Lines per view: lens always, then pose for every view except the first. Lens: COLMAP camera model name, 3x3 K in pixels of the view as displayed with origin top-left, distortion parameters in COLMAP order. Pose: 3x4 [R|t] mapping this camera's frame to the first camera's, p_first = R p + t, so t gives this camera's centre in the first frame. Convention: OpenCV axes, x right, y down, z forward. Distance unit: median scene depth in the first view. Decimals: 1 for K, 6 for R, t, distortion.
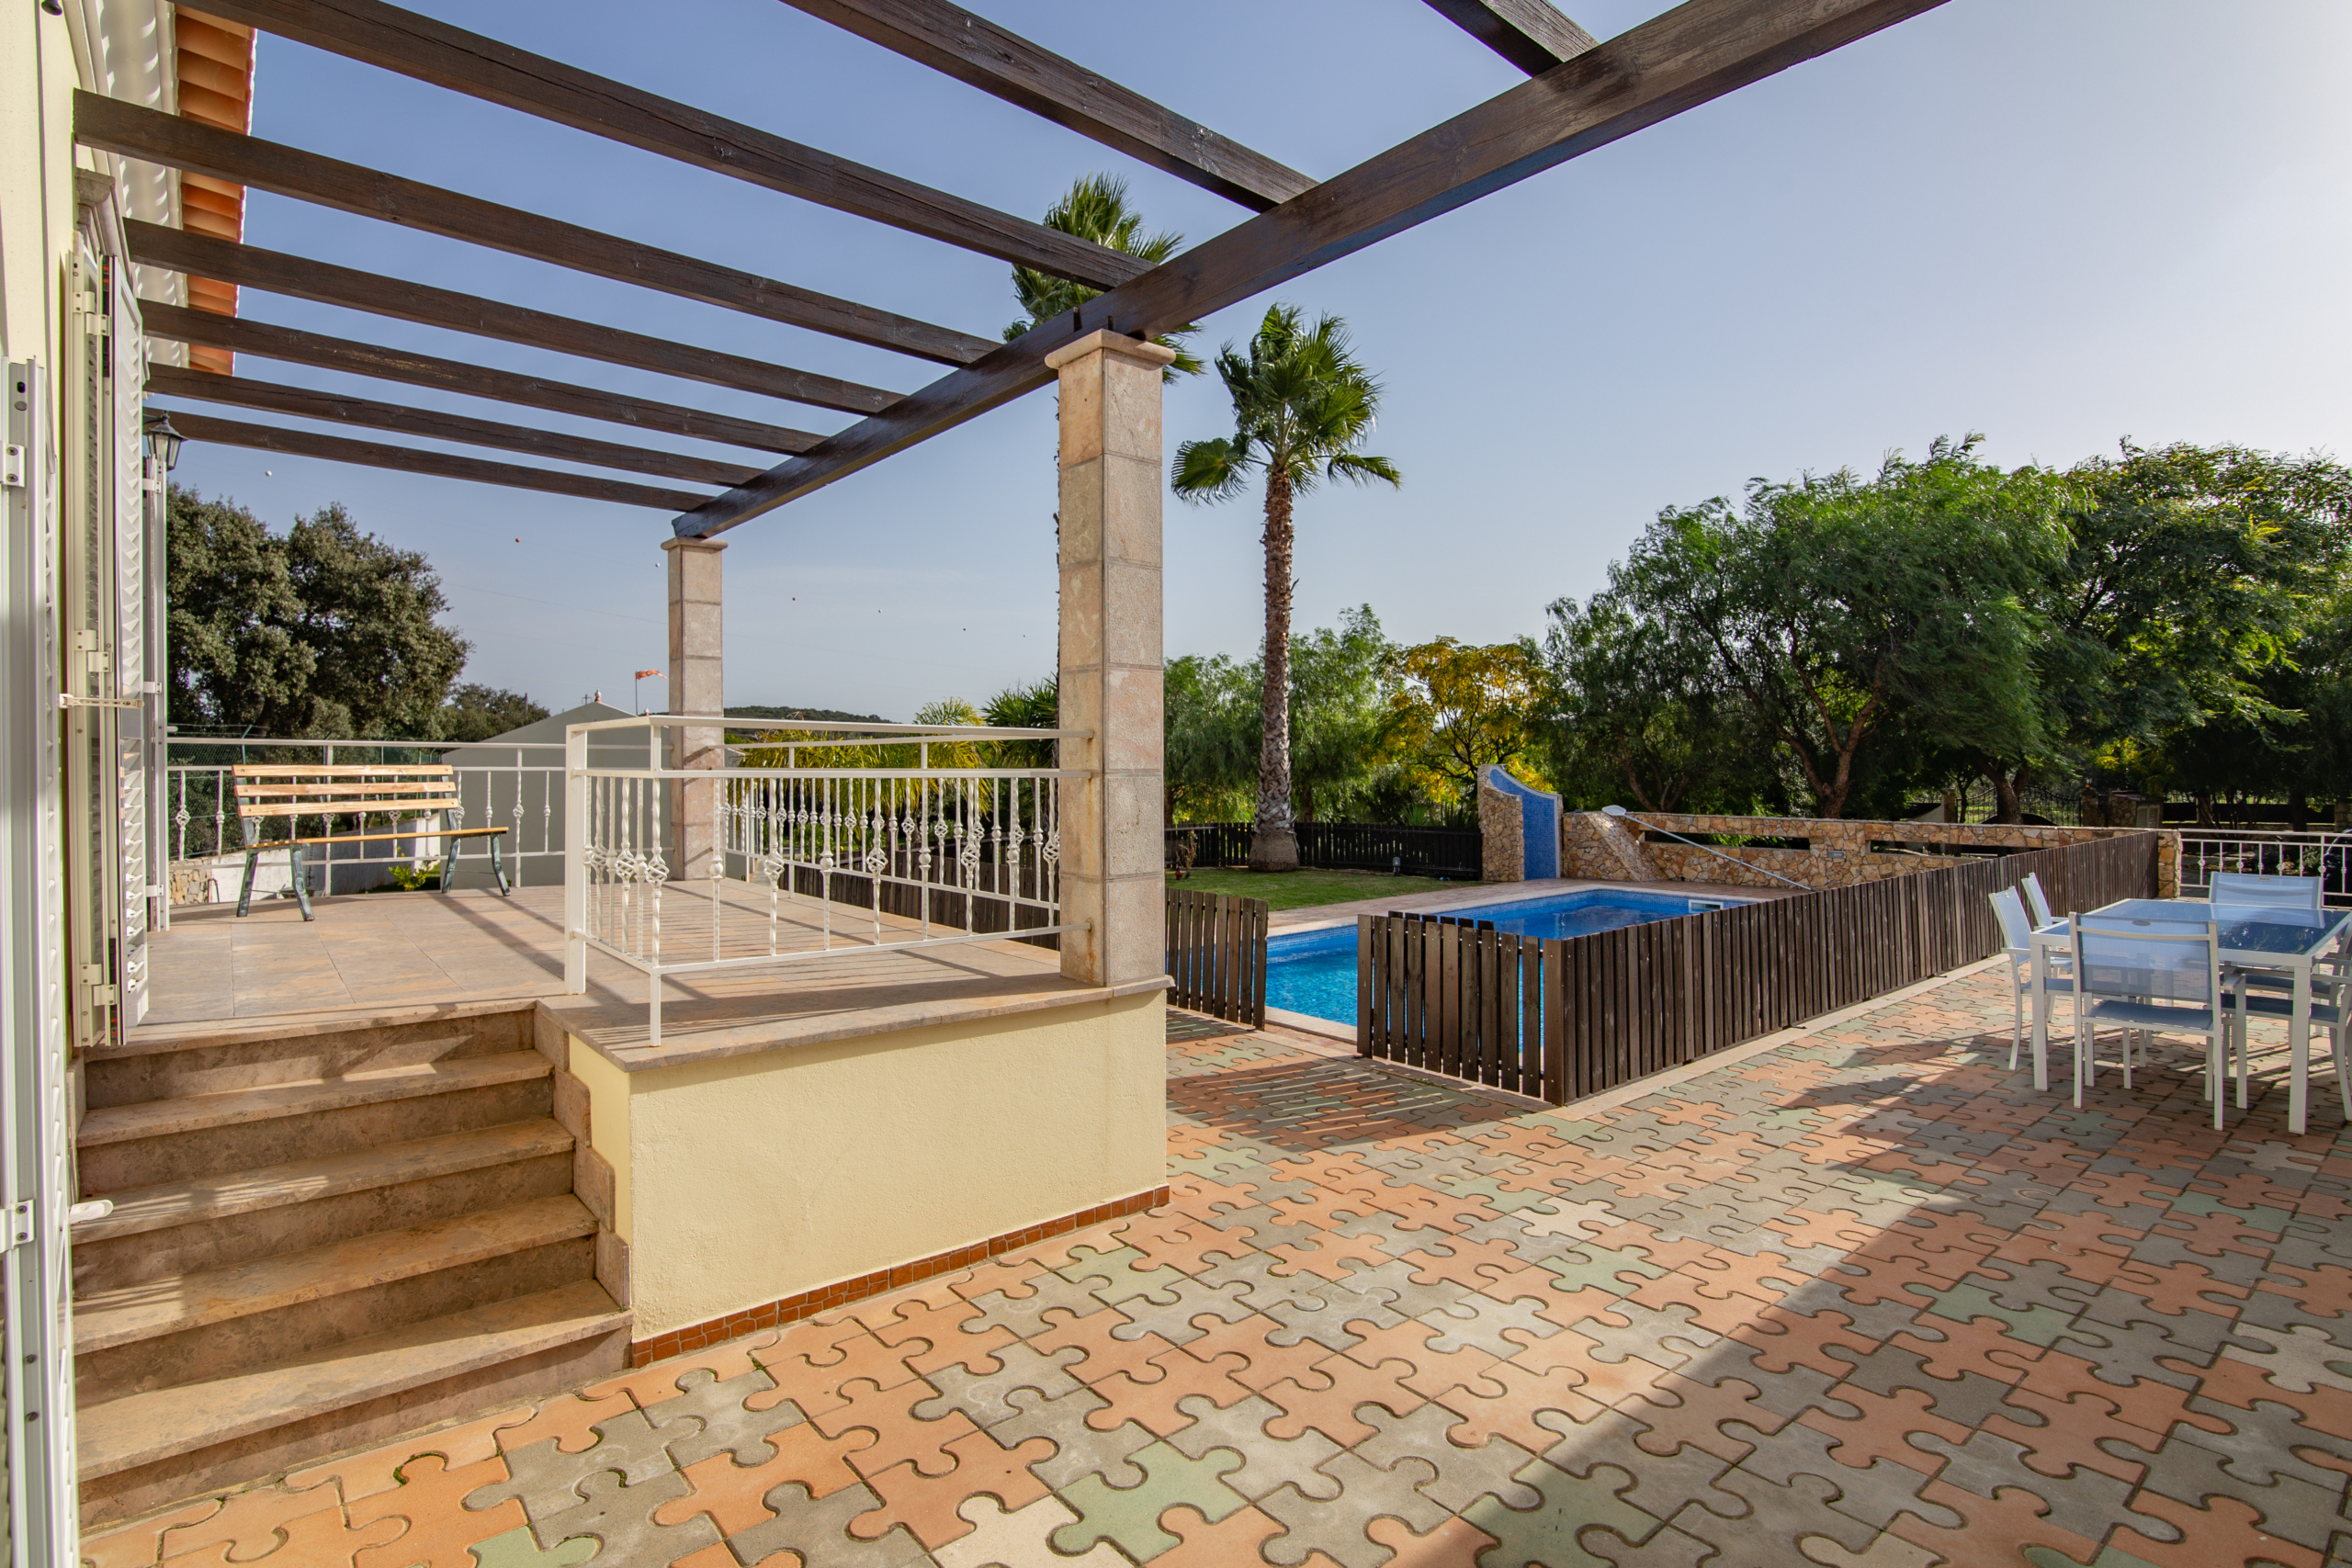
lens RADIAL K [[1154.5, 0, 1176.0], [0, 1154.5, 784.0], [0, 0, 1]] dist [-0.021593, 0.000187]
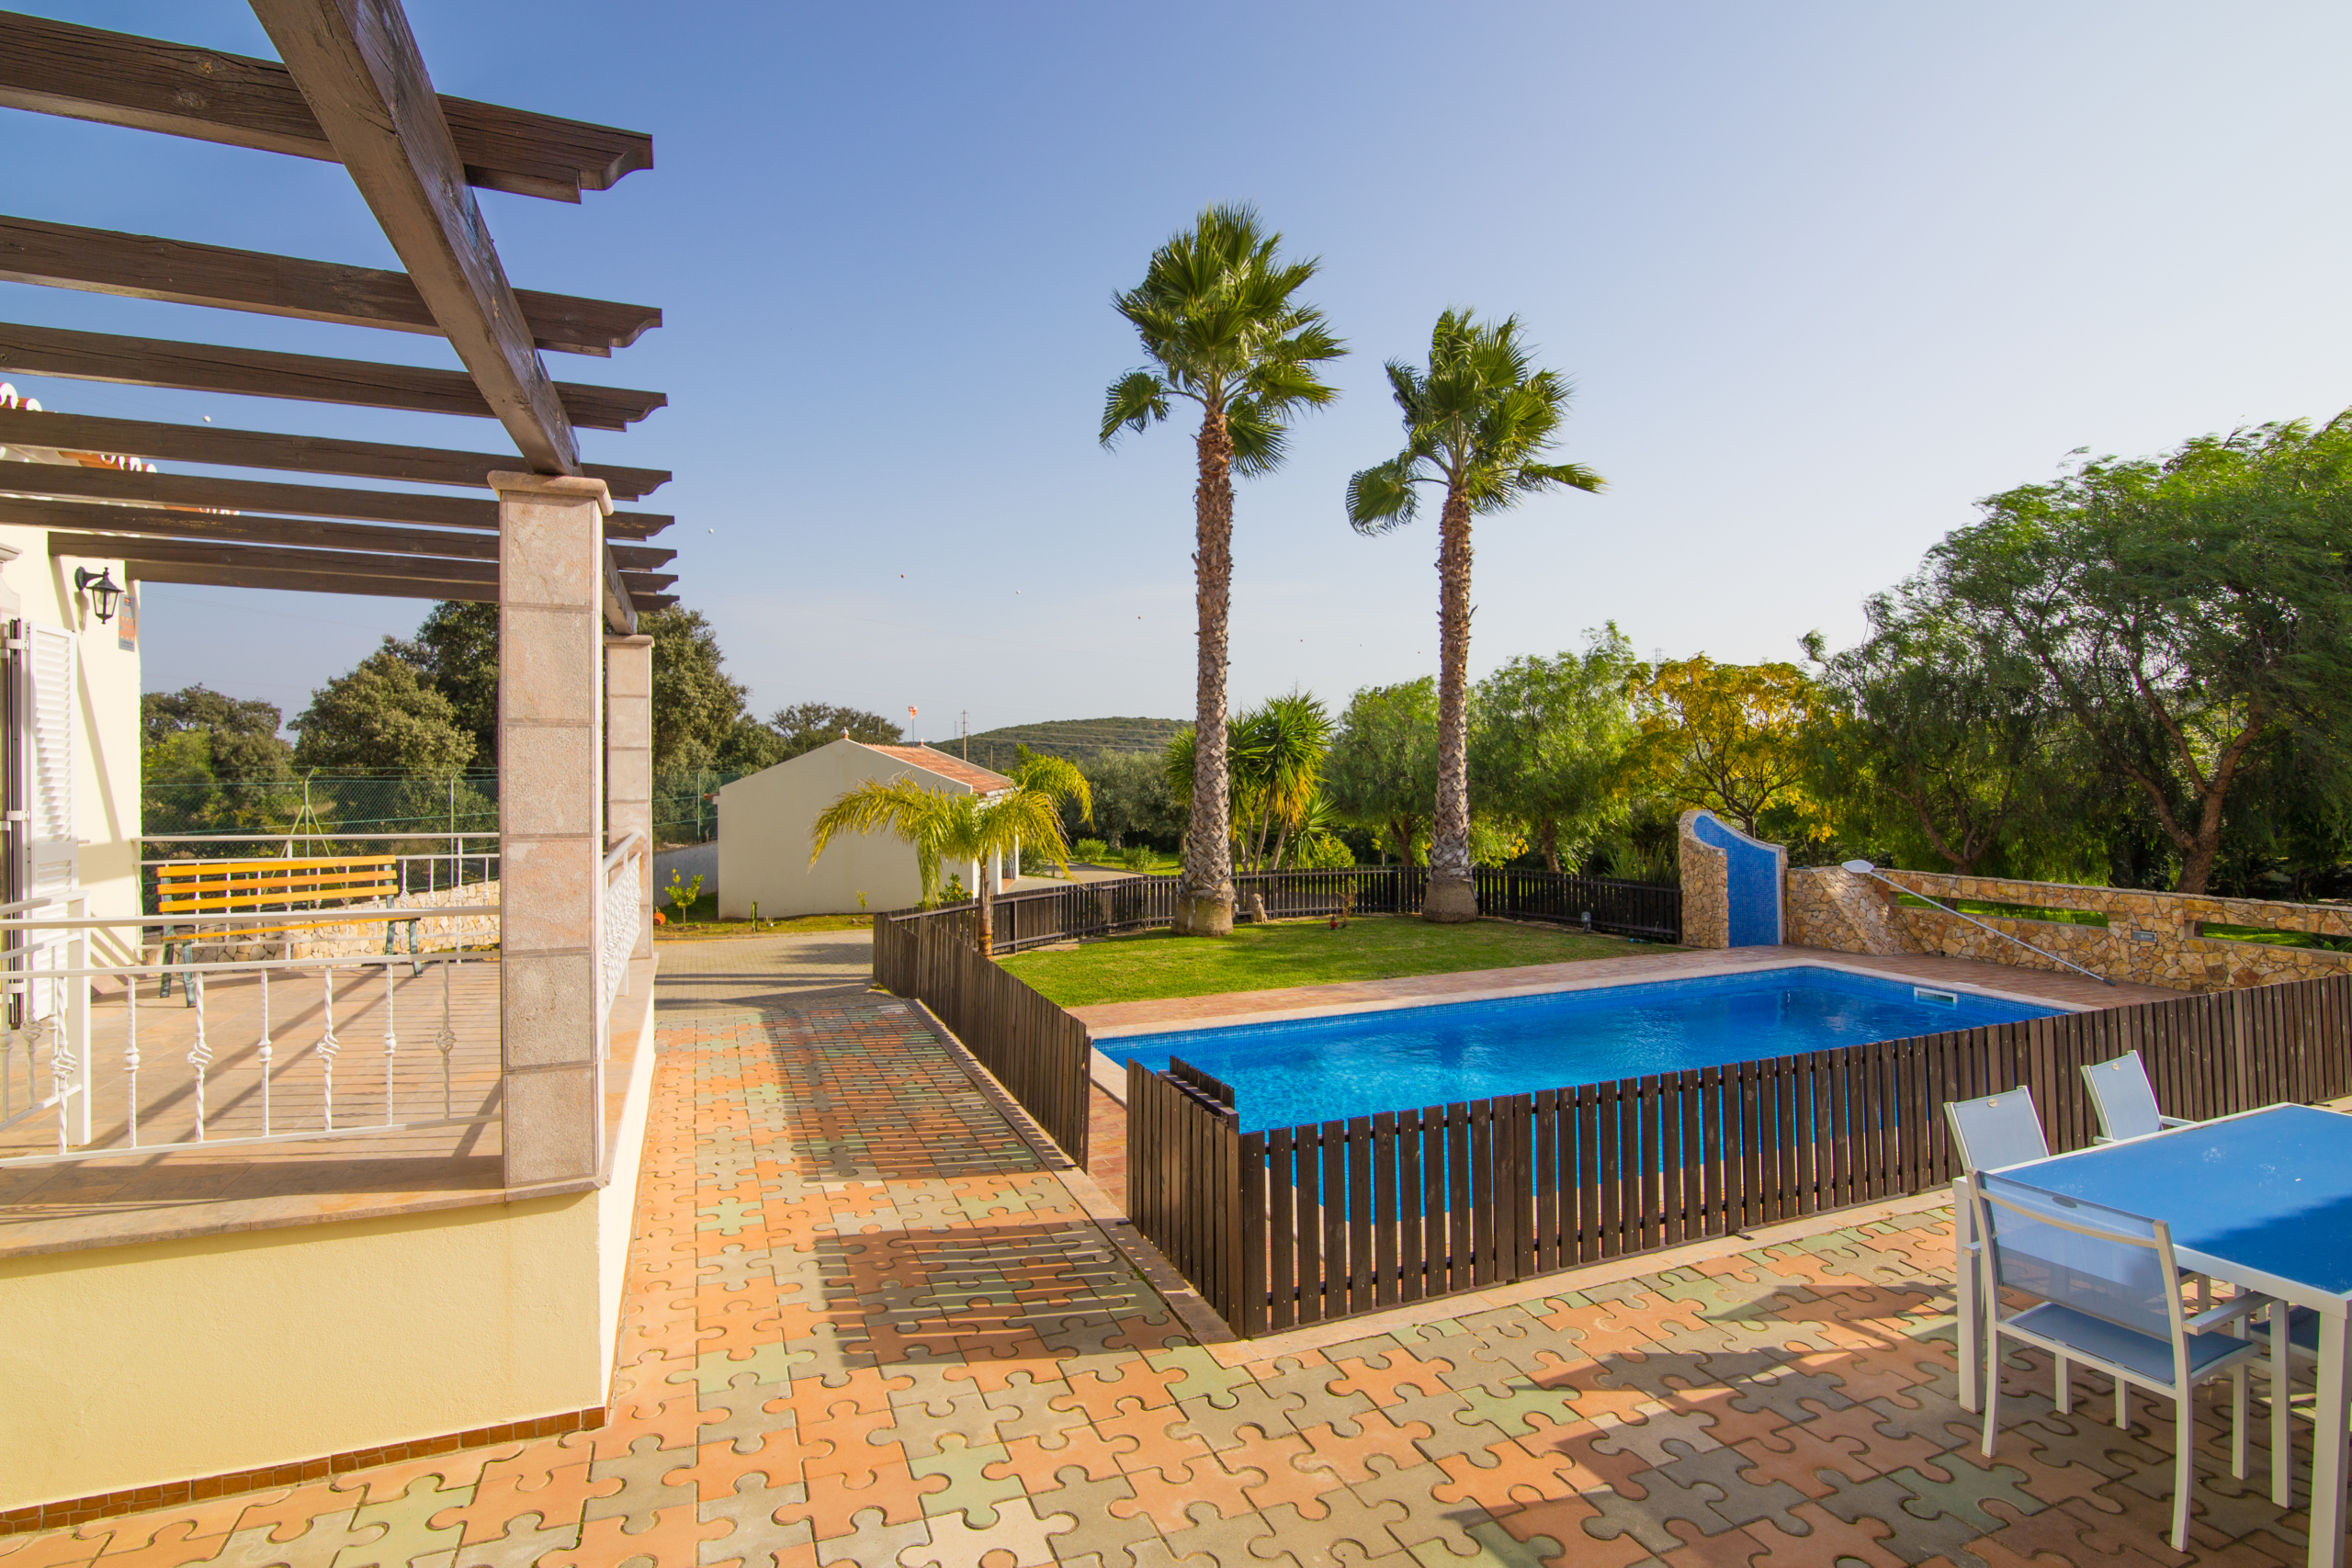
lens RADIAL K [[1142.8, 0, 1176.0], [0, 1142.8, 784.0], [0, 0, 1]] dist [-0.019736, 0.000009]
pose [[0.954945, 0.003627, -0.296762, 0.172711], [-0.005252, 0.999975, -0.004680, -0.034769], [0.296737, 0.006027, 0.954940, 0.072176]]
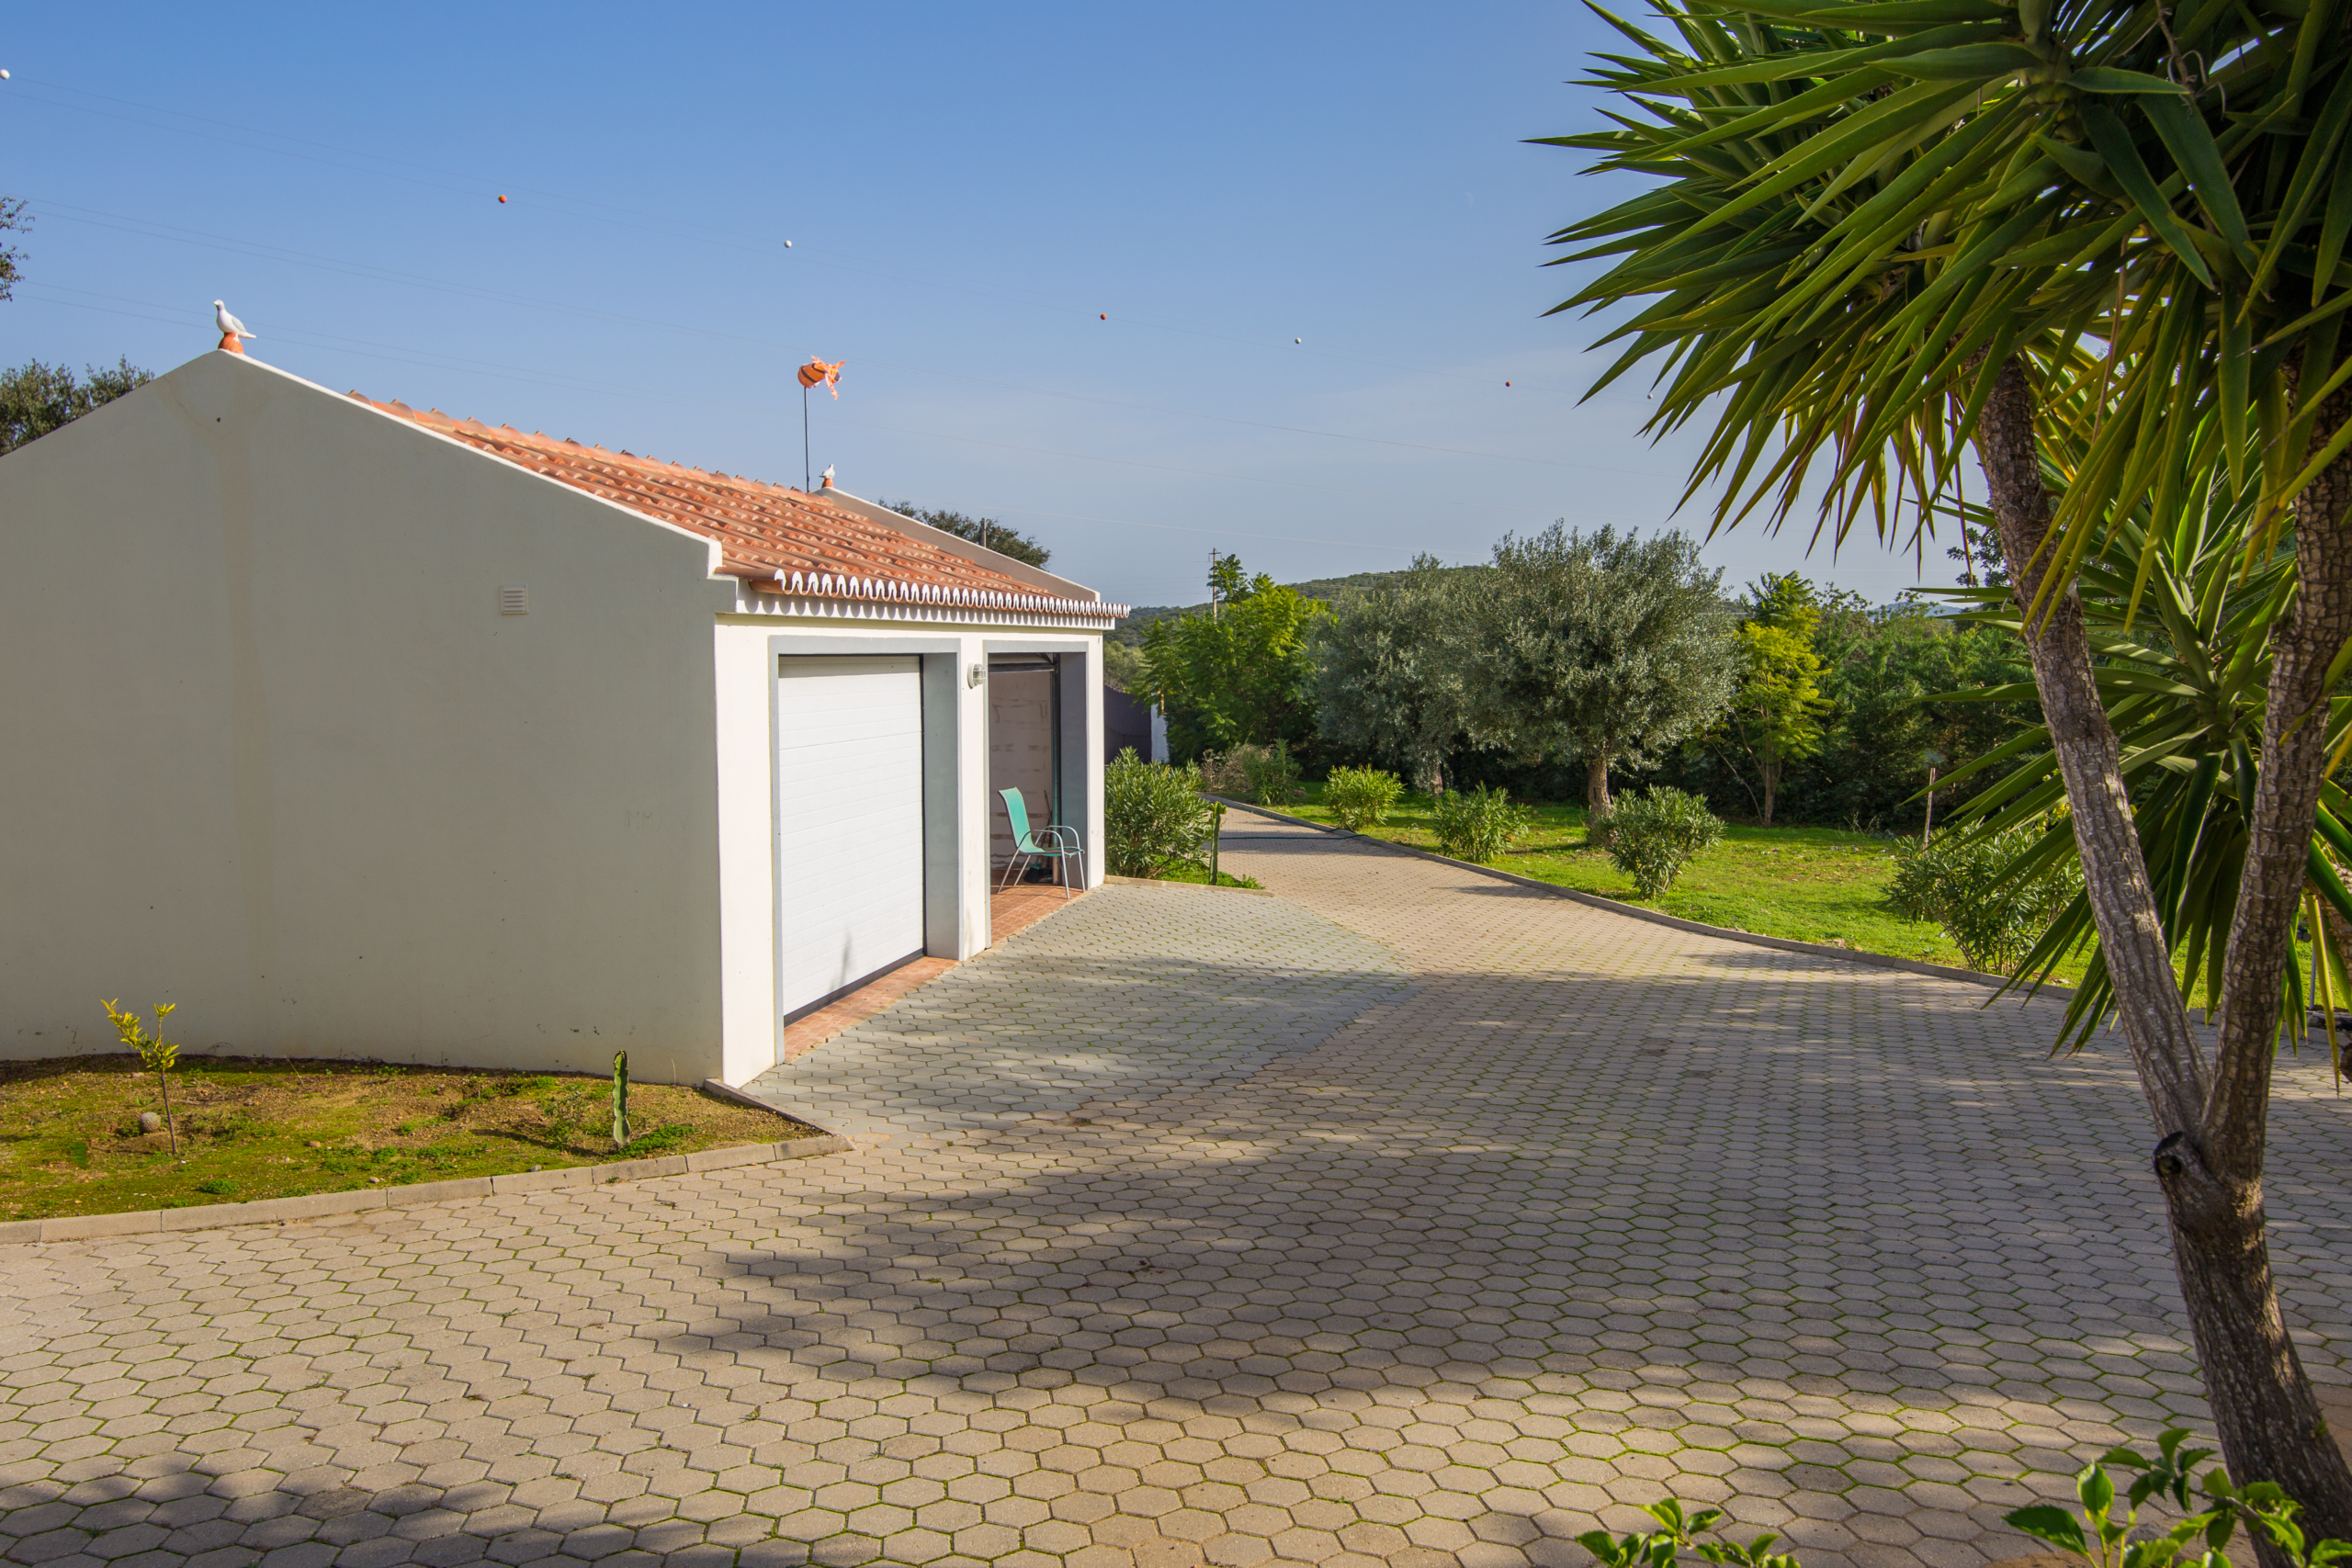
lens RADIAL K [[1859.3, 0, 1176.0], [0, 1859.3, 784.0], [0, 0, 1]] dist [0.001000, 0.000037]
pose [[0.872033, 0.032781, -0.488348, -0.141310], [-0.005607, 0.998358, 0.057003, 0.002410], [0.489415, -0.046970, 0.870785, 1.058372]]
